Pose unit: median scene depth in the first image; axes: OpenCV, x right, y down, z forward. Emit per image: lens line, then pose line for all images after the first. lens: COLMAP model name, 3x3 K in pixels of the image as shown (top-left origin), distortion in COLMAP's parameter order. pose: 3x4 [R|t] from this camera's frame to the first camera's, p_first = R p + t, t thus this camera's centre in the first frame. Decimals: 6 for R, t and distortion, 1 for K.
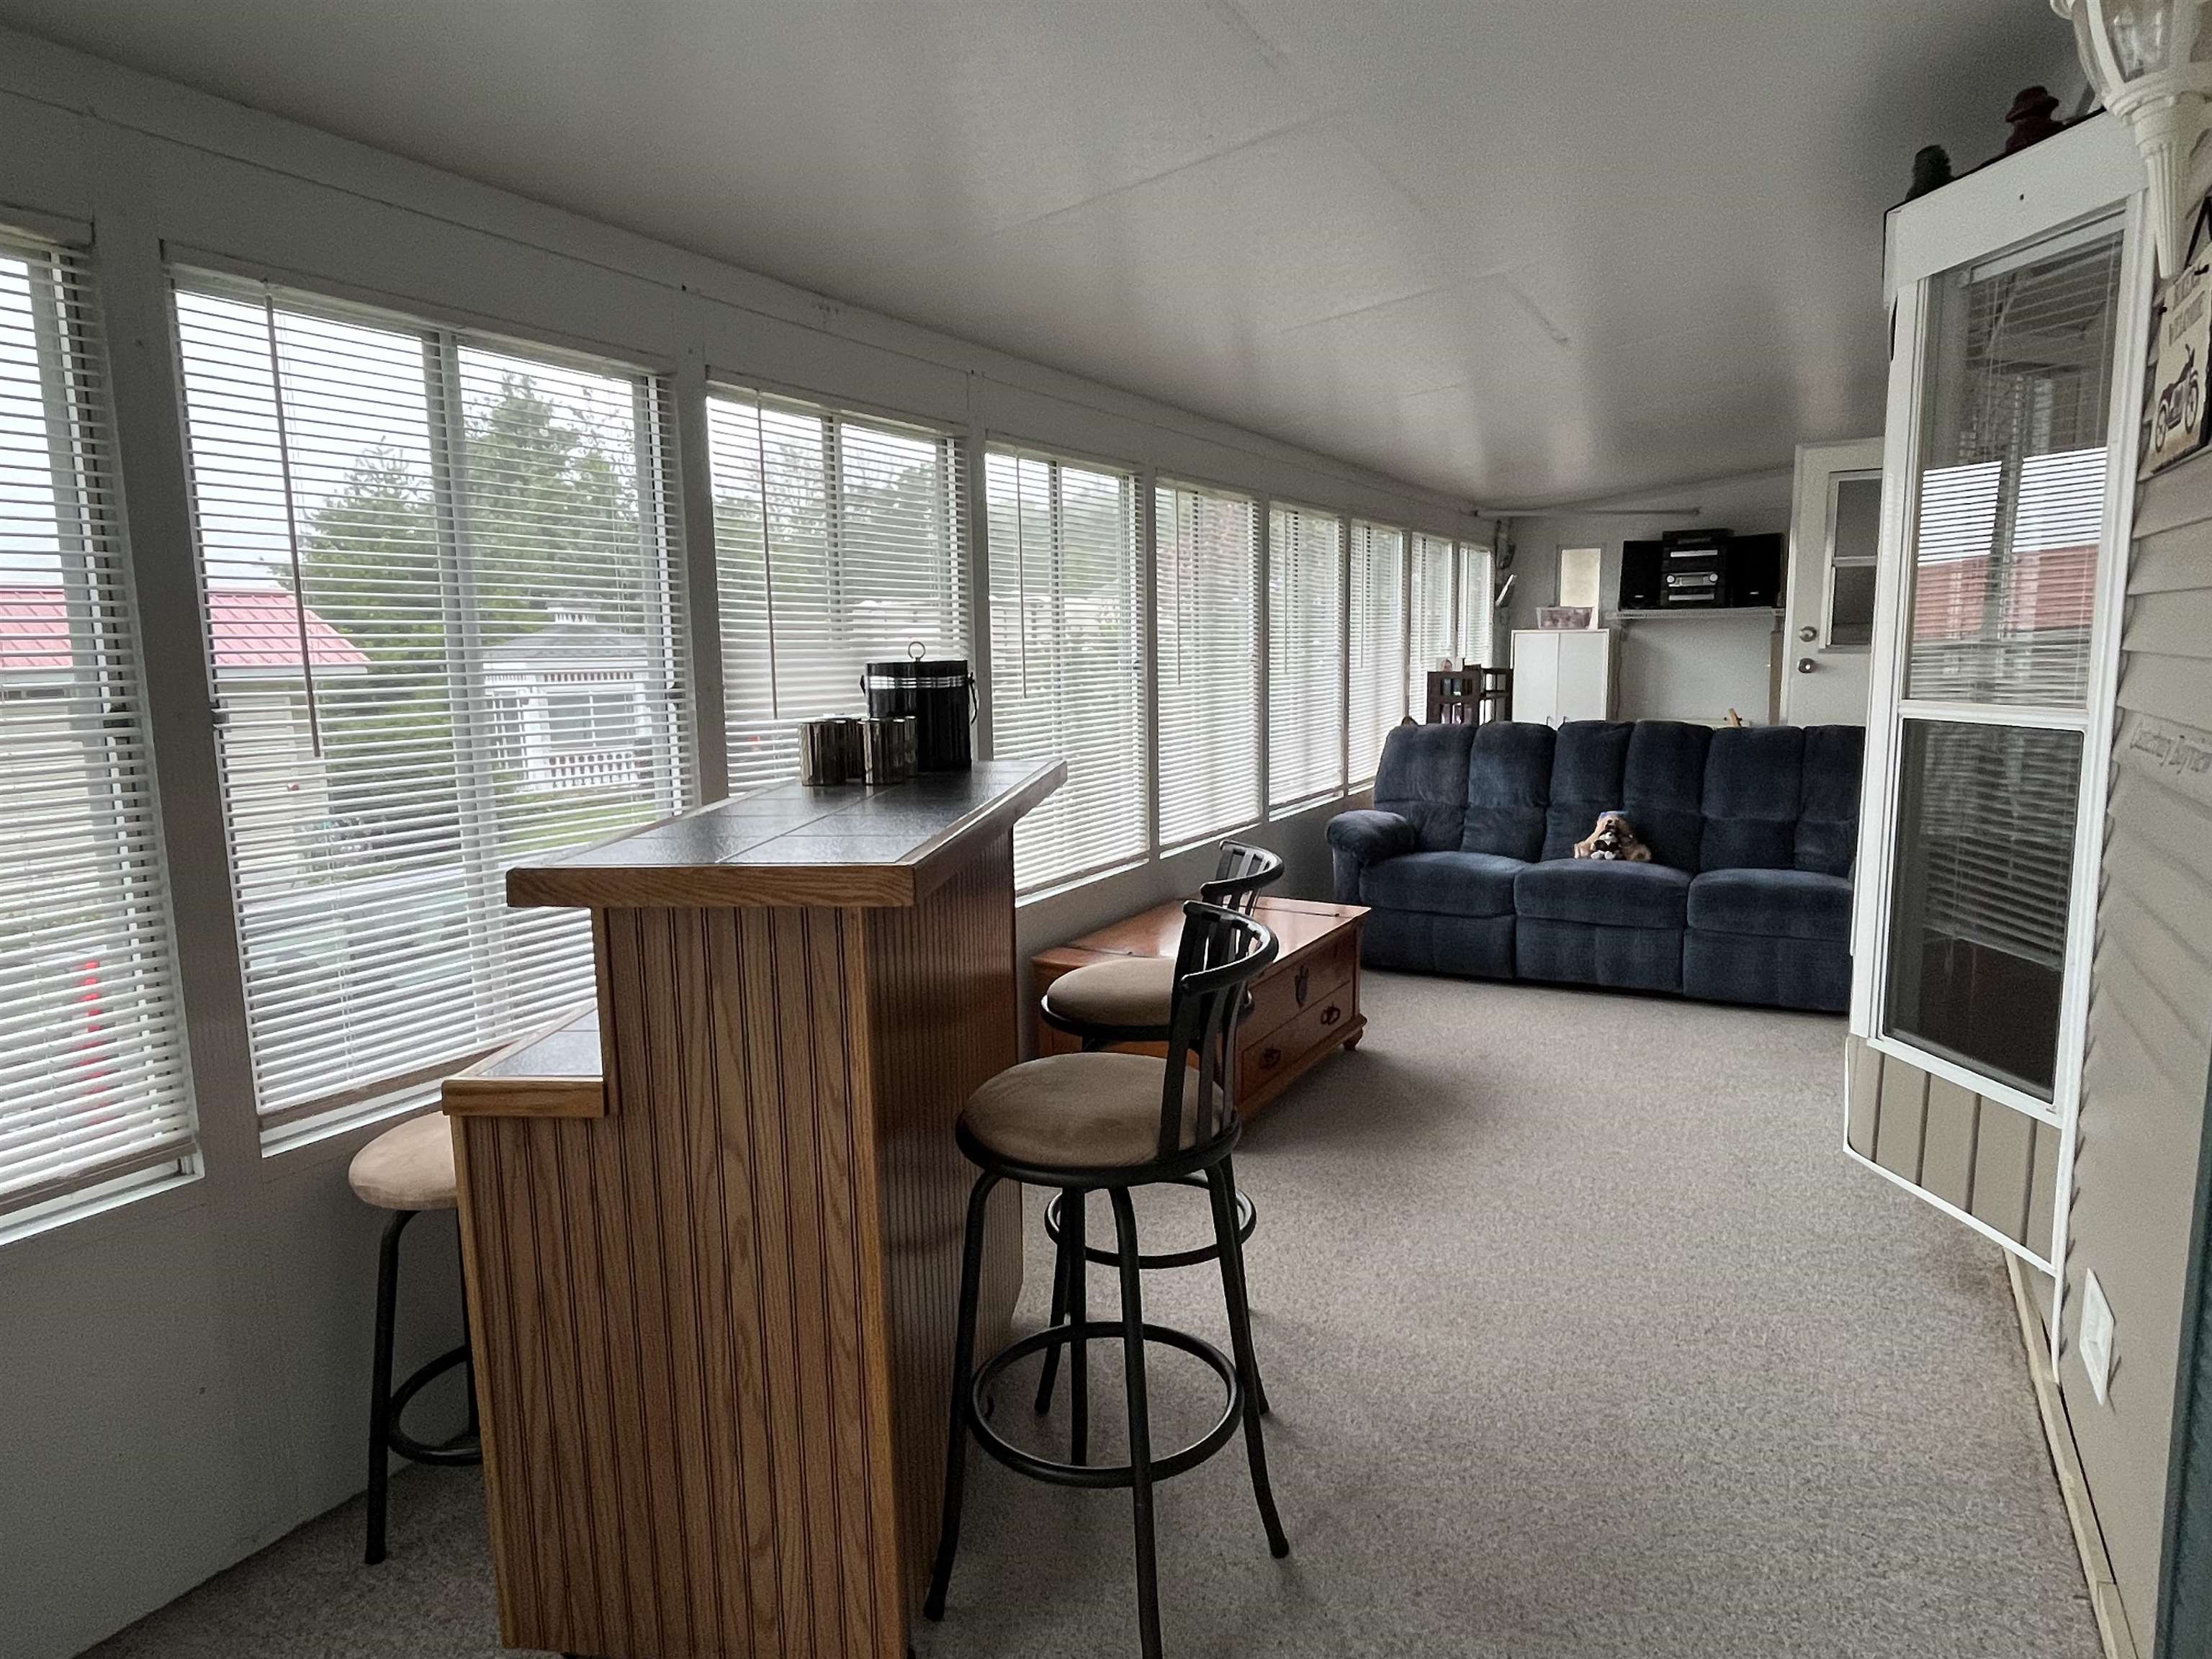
lens RADIAL K [[1302.2, 0, 1105.4], [0, 1302.2, 824.8], [0, 0, 1]] dist [-0.002545, -0.000094]
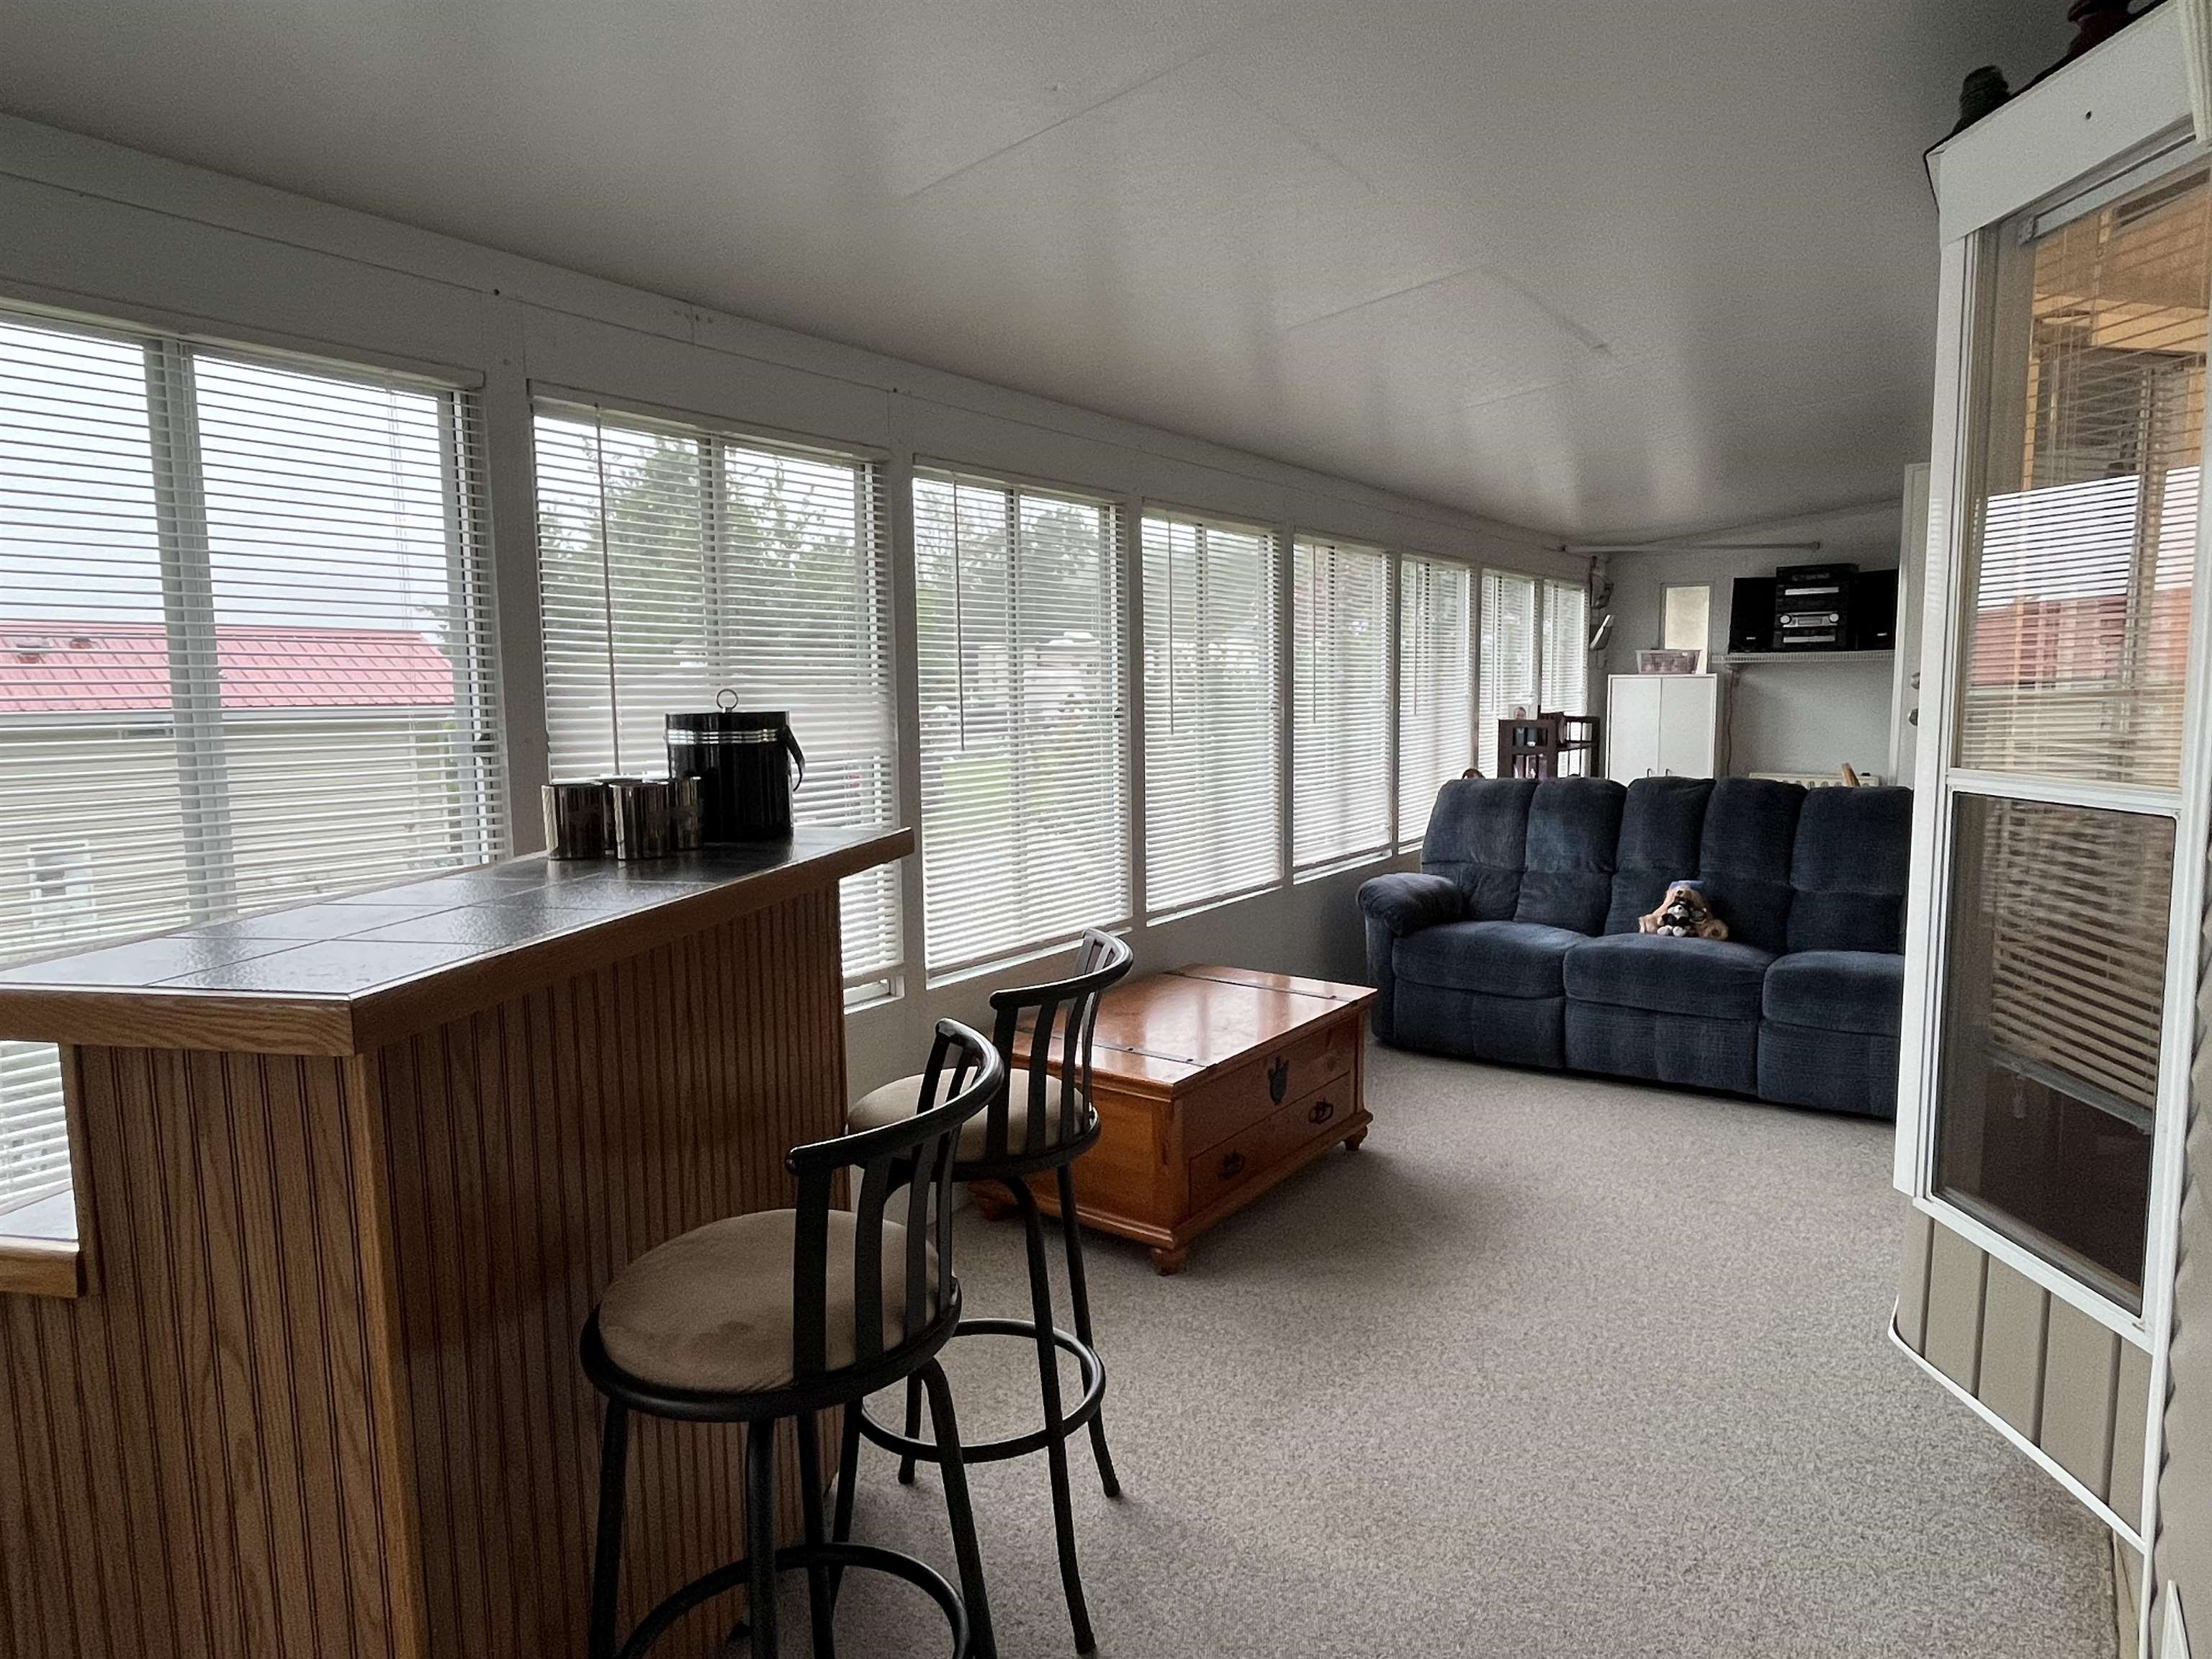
lens RADIAL K [[1302.2, 0, 1108.0], [0, 1302.2, 825.8], [0, 0, 1]] dist [-0.002545, -0.000094]
pose [[0.994569, 0.013776, -0.103162, 0.155080], [-0.017019, 0.999386, -0.030625, -0.023058], [0.102677, 0.032215, 0.994193, 0.140443]]
